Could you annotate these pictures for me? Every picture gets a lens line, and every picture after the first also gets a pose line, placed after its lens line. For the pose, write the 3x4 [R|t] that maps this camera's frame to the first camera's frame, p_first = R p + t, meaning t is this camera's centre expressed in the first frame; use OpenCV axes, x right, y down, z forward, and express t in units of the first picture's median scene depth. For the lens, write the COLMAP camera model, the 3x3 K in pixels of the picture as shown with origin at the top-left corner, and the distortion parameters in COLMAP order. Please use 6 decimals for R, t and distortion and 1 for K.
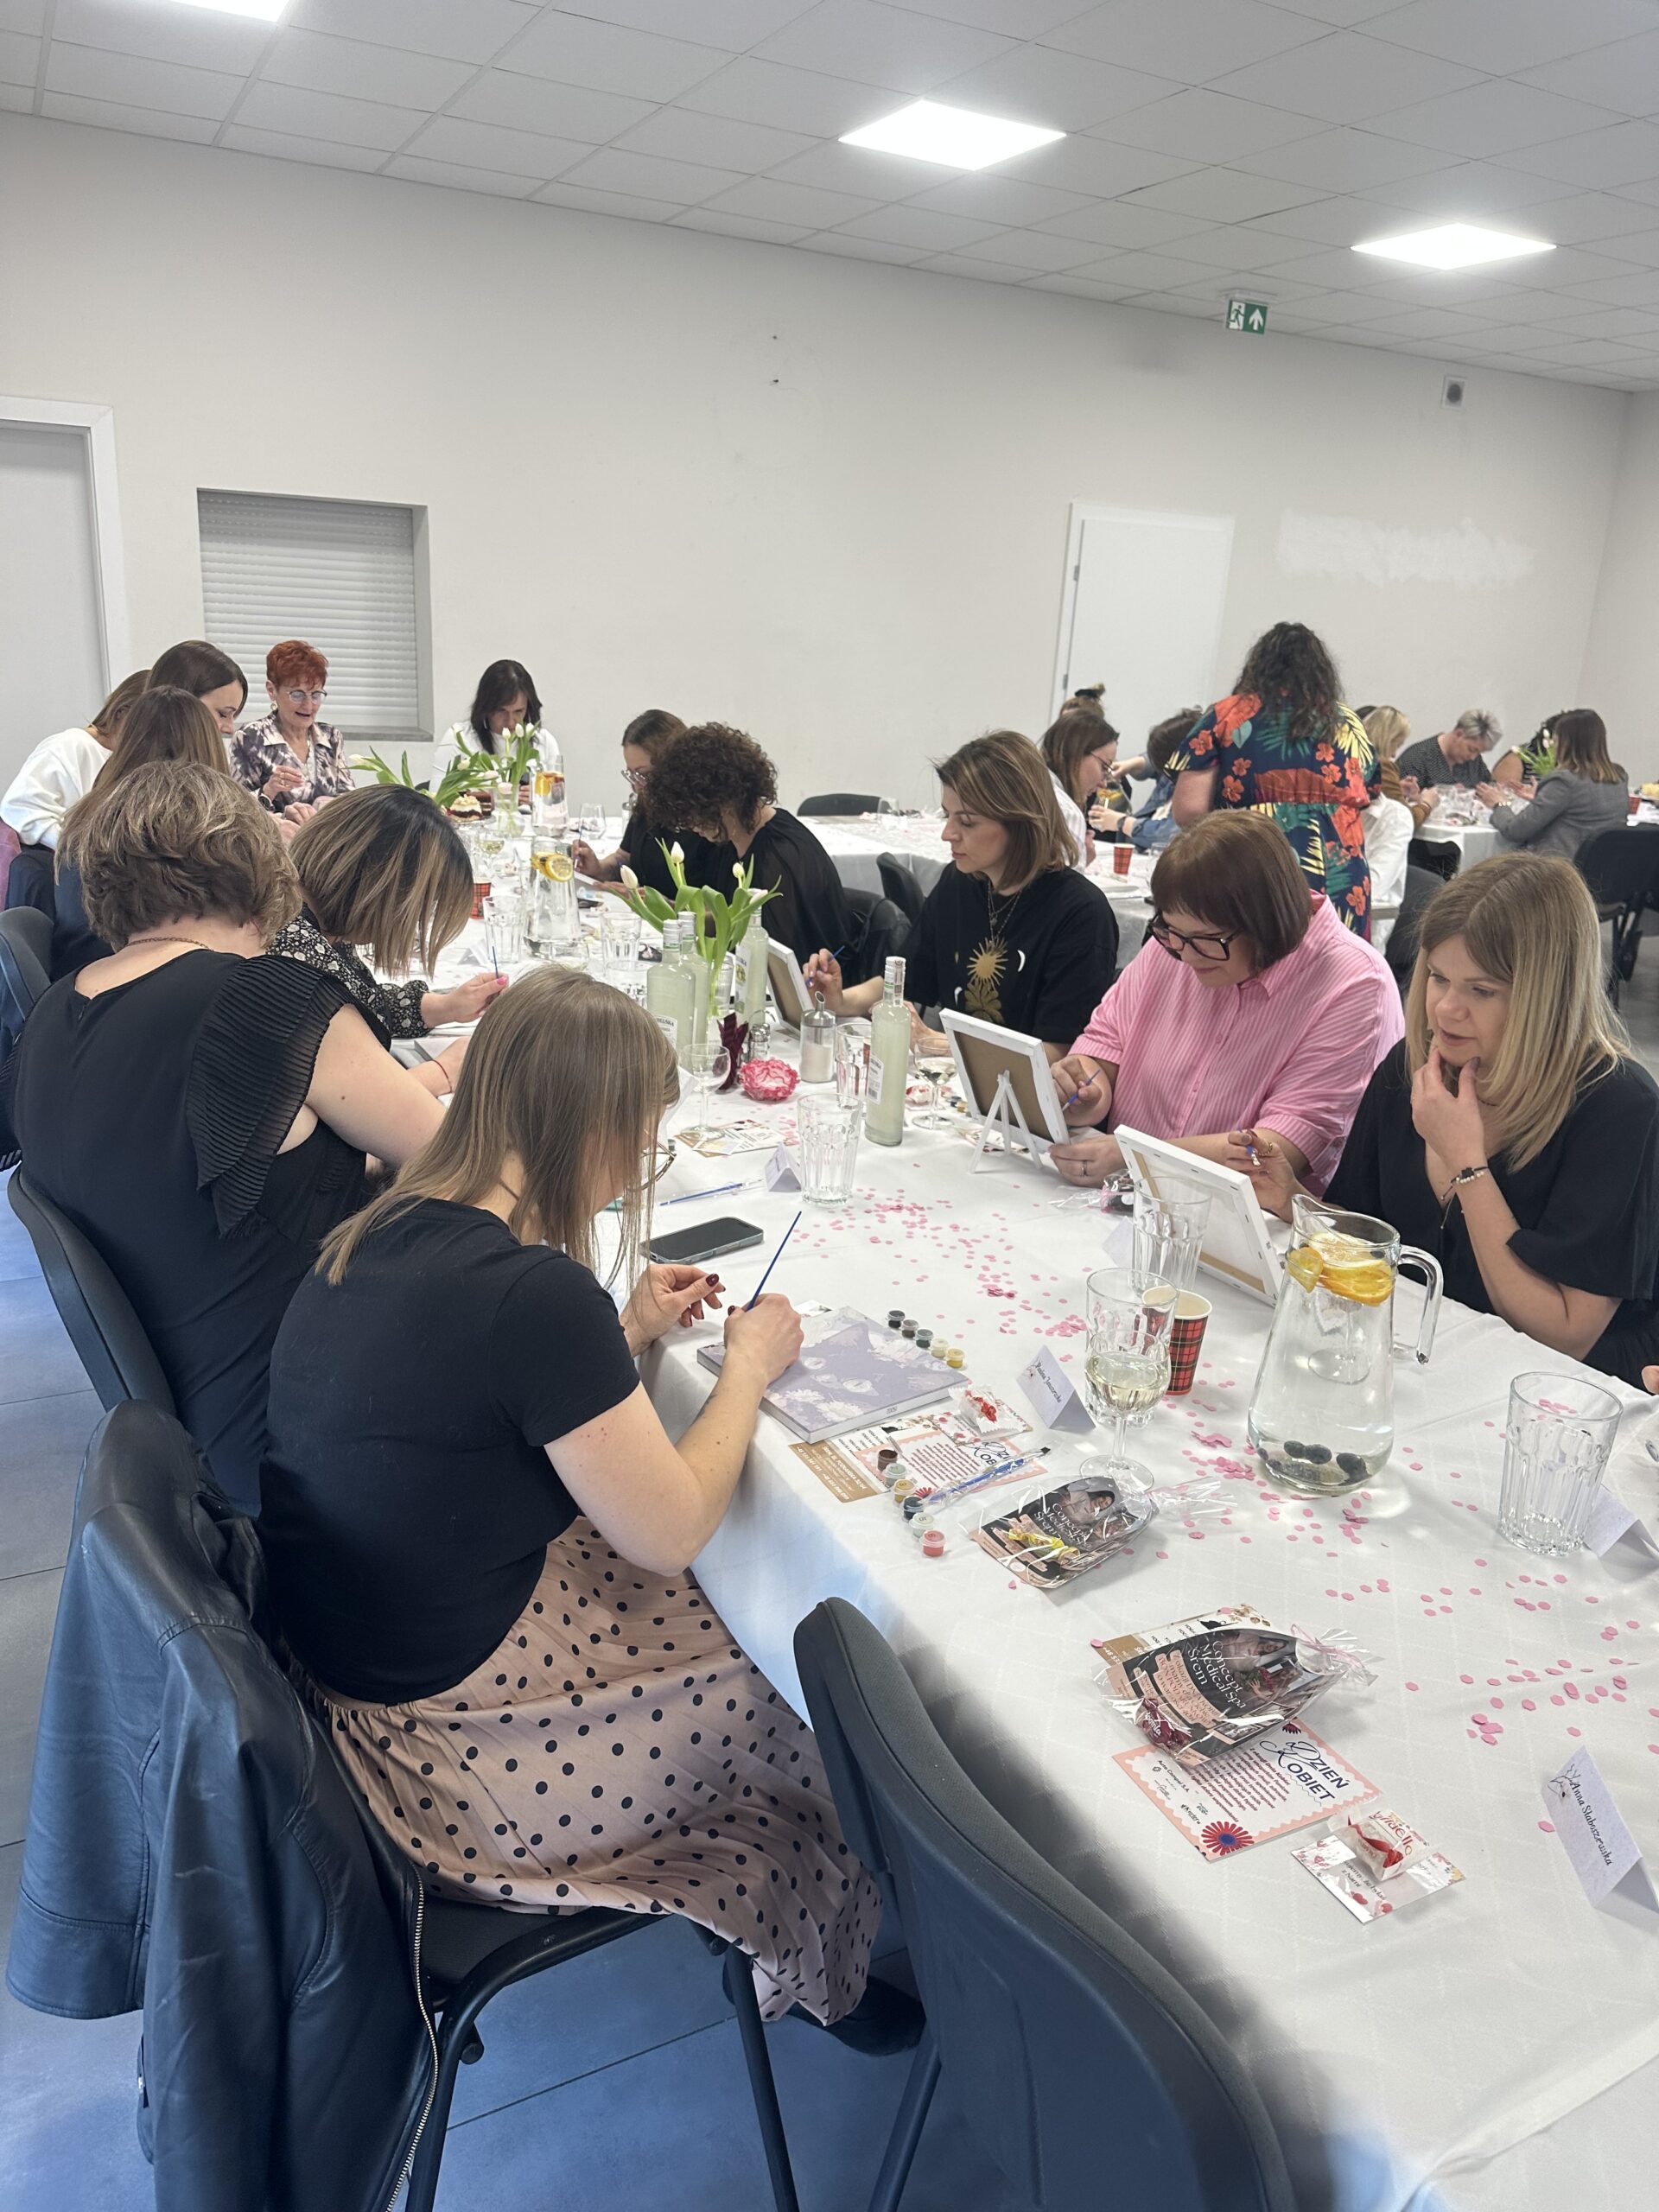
lens RADIAL K [[1563.5, 0, 827.3], [0, 1563.5, 1111.2], [0, 0, 1]] dist [0.027179, -0.041569]
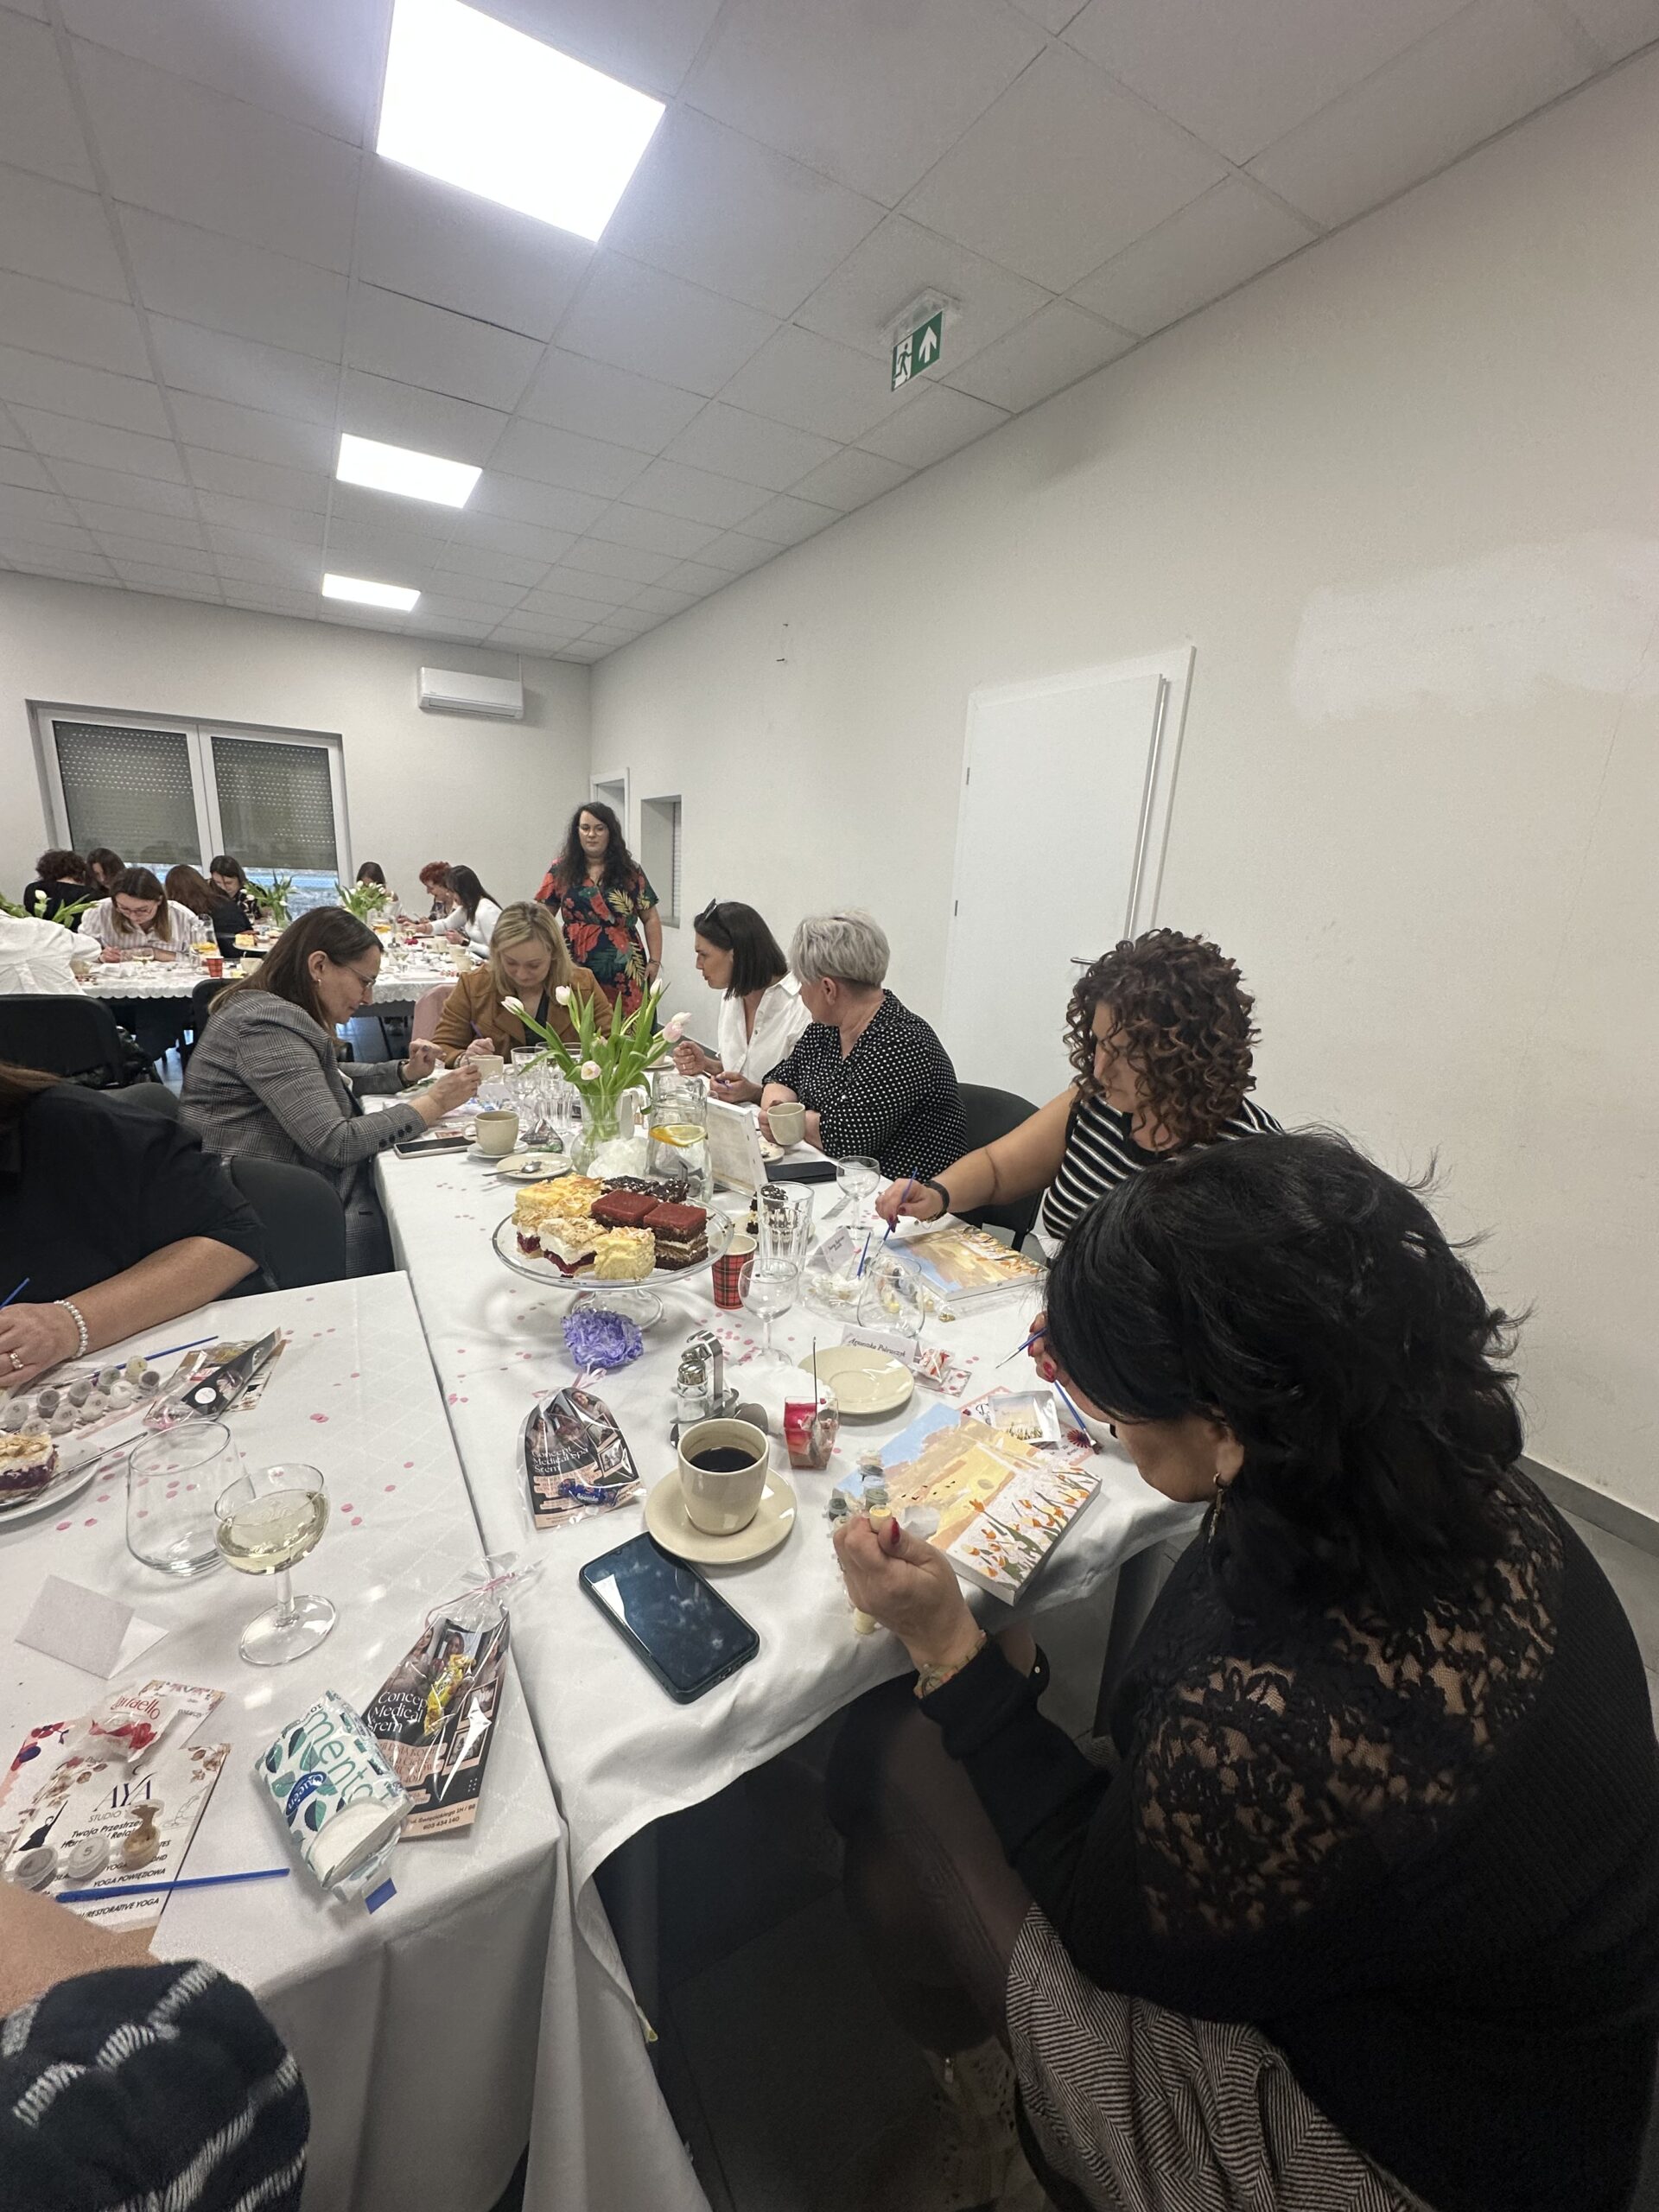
lens RADIAL K [[878.7, 0, 840.2], [0, 878.7, 1105.4], [0, 0, 1]] dist [-0.006989, -0.000480]
pose [[0.063385, 0.208481, -0.975970, 0.783737], [-0.340877, 0.923645, 0.175166, -0.297666], [0.937969, 0.321583, 0.129611, 1.155223]]
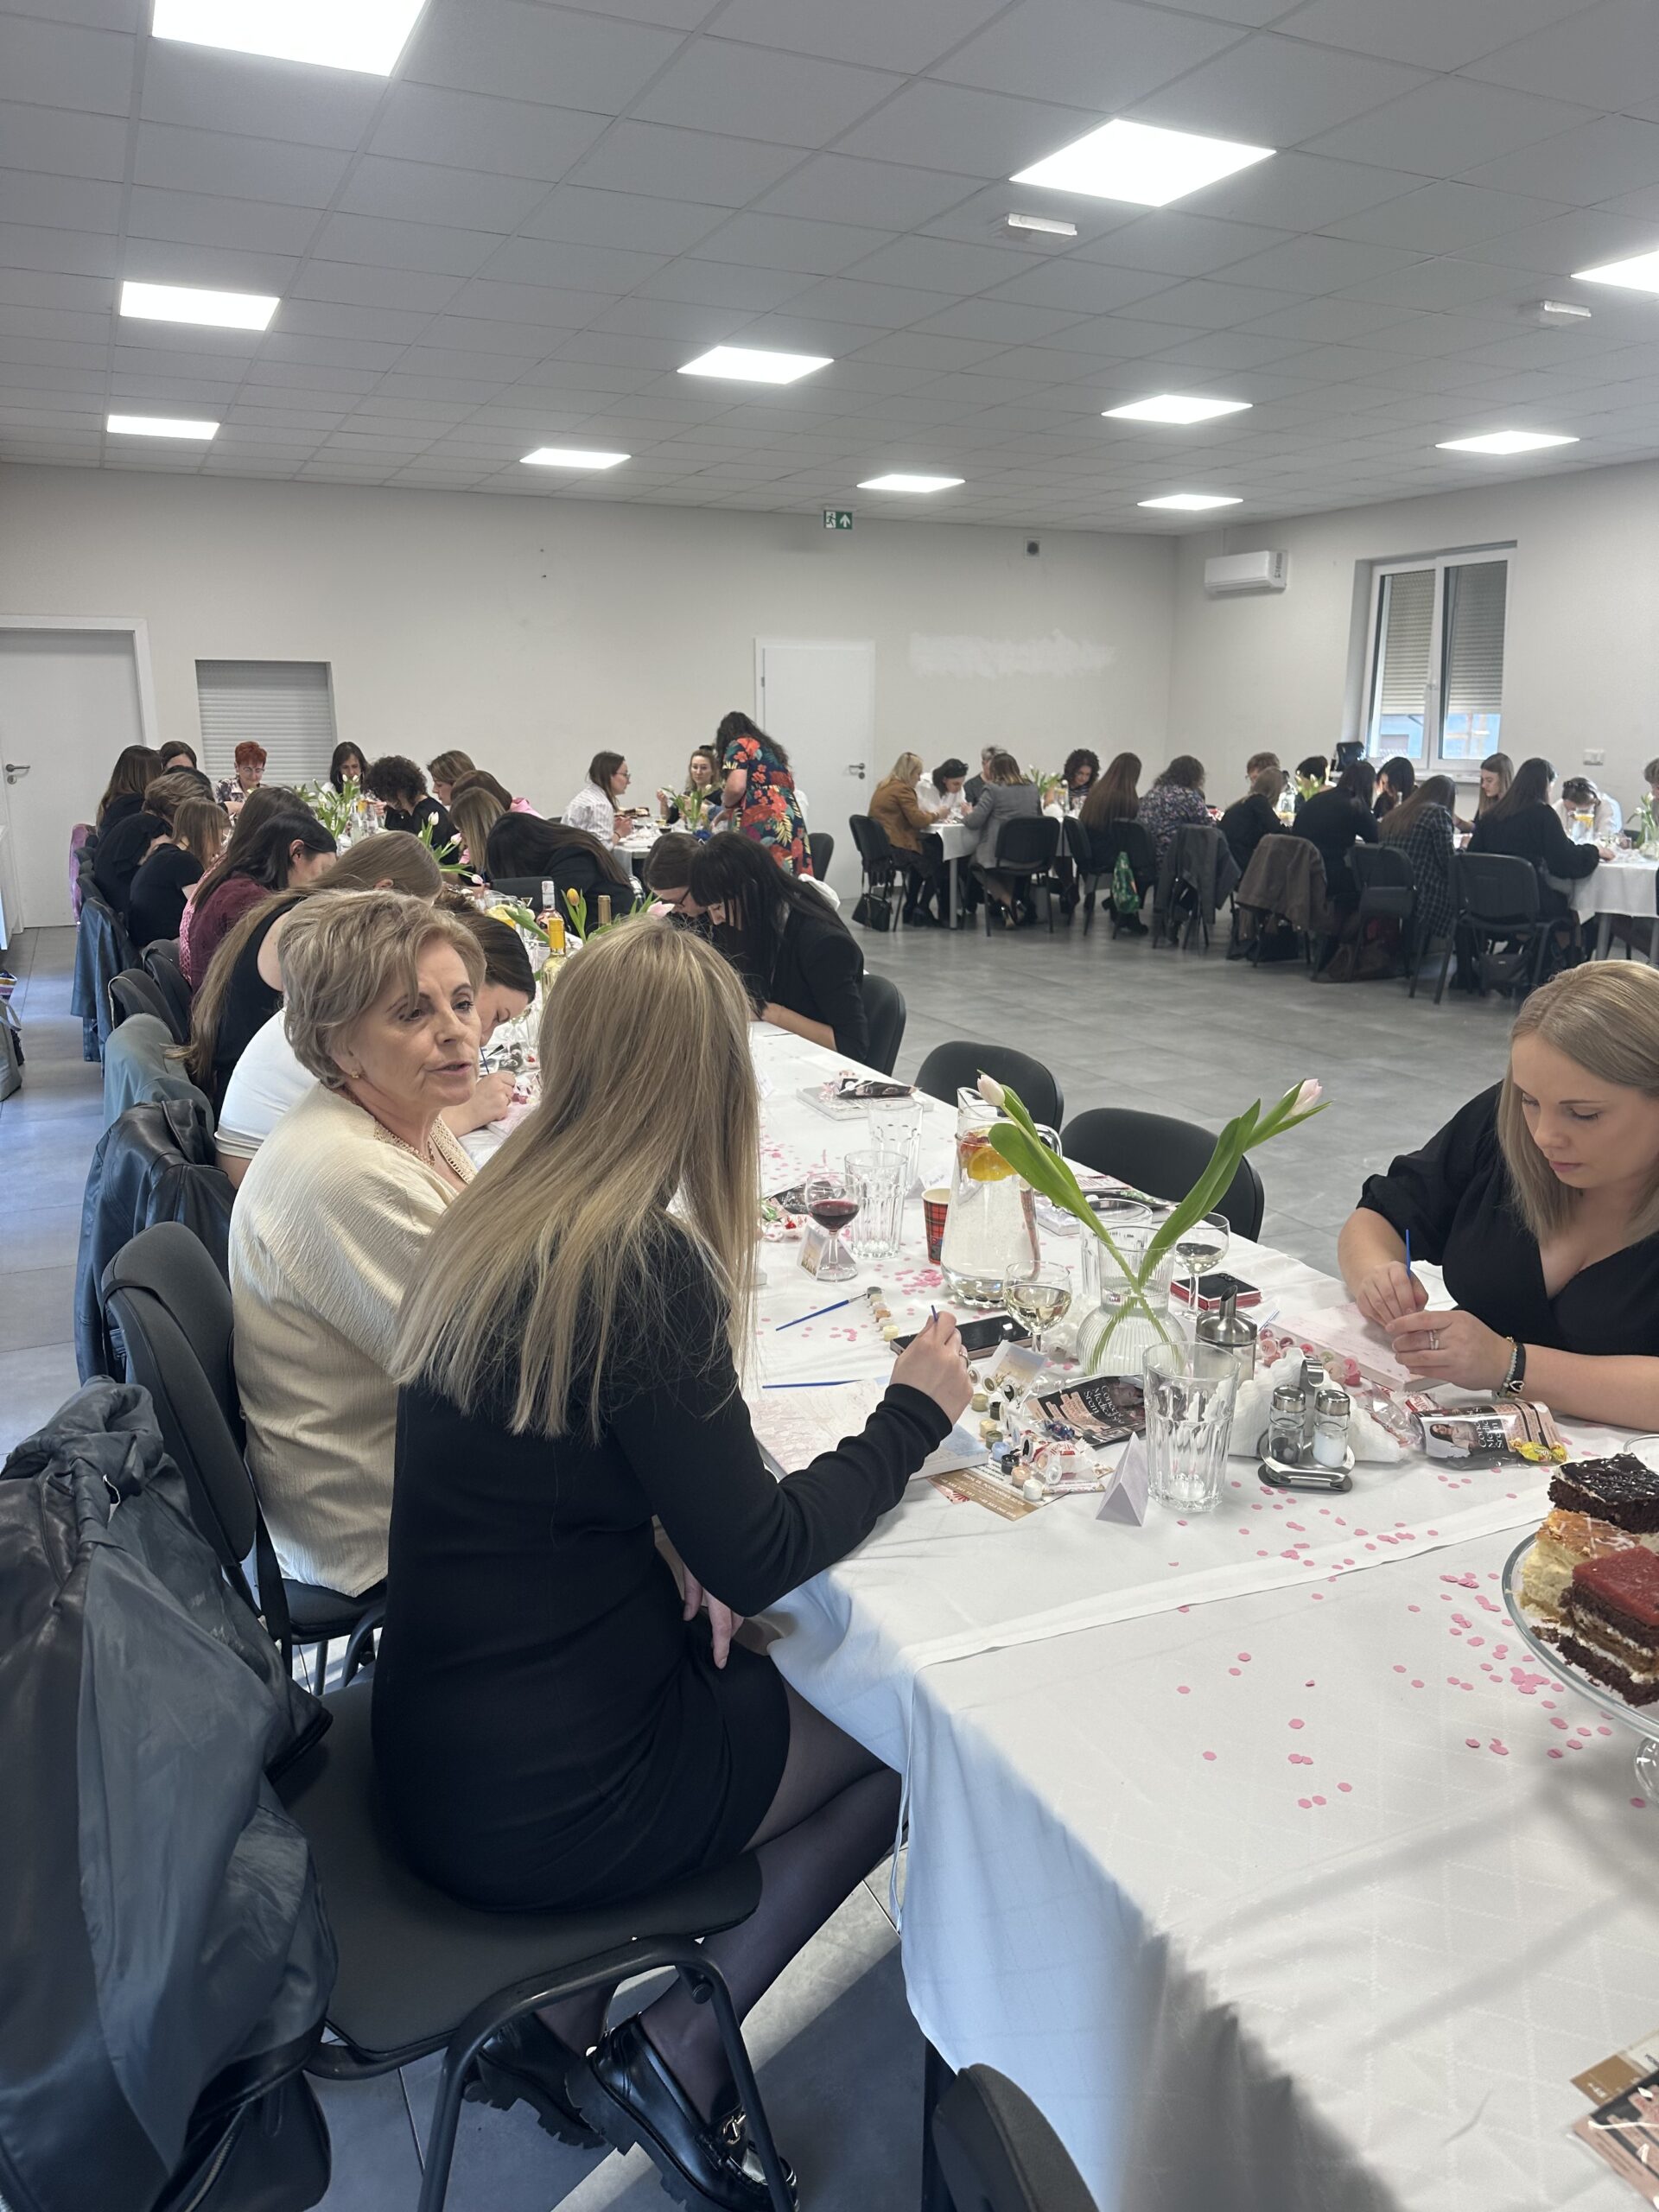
lens RADIAL K [[1563.5, 0, 825.3], [0, 1563.5, 1107.1], [0, 0, 1]] dist [0.027179, -0.041569]
pose [[0.997734, -0.038333, -0.055290, 0.361294], [0.034345, 0.996860, -0.071347, 0.239427], [0.057851, 0.069287, 0.995918, -0.640772]]
